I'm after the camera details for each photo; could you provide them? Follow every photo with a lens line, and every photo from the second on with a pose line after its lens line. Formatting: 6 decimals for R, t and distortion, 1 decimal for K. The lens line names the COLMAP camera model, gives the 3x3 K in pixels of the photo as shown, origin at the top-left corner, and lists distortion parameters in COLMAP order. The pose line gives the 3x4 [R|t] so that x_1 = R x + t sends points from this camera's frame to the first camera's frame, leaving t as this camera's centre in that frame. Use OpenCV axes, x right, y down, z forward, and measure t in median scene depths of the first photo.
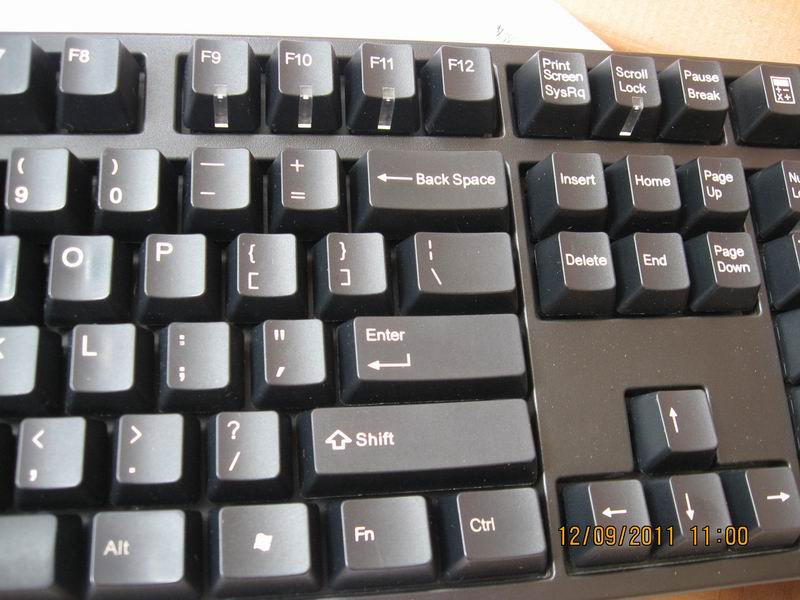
lens RADIAL K [[817.6, 0, 412.5], [0, 817.6, 308.2], [0, 0, 1]] dist [-0.127292, 0.004813]
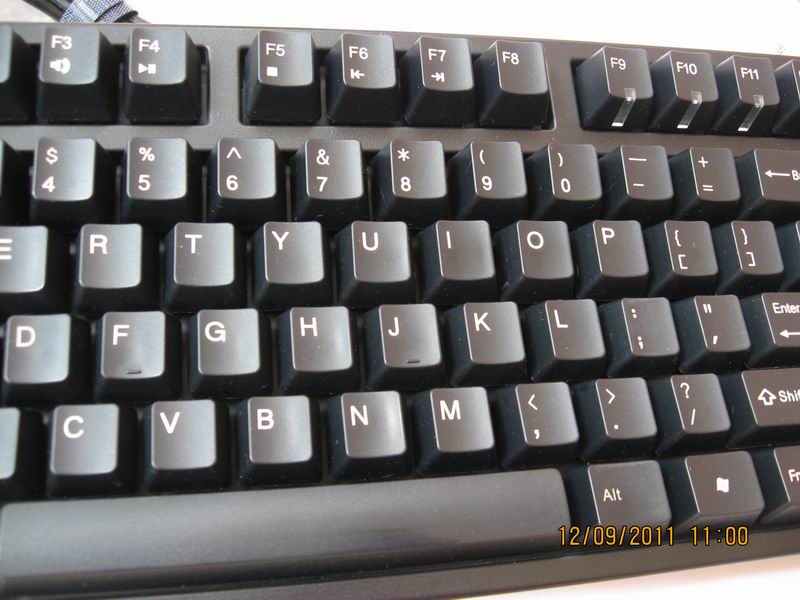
lens RADIAL K [[806.8, 0, 400.7], [0, 806.8, 303.5], [0, 0, 1]] dist [-0.116888, 0.017173]
pose [[0.999809, -0.004467, 0.019031, -0.536286], [0.004300, 0.999952, 0.008817, 0.011944], [-0.019070, -0.008734, 0.999780, -0.103496]]
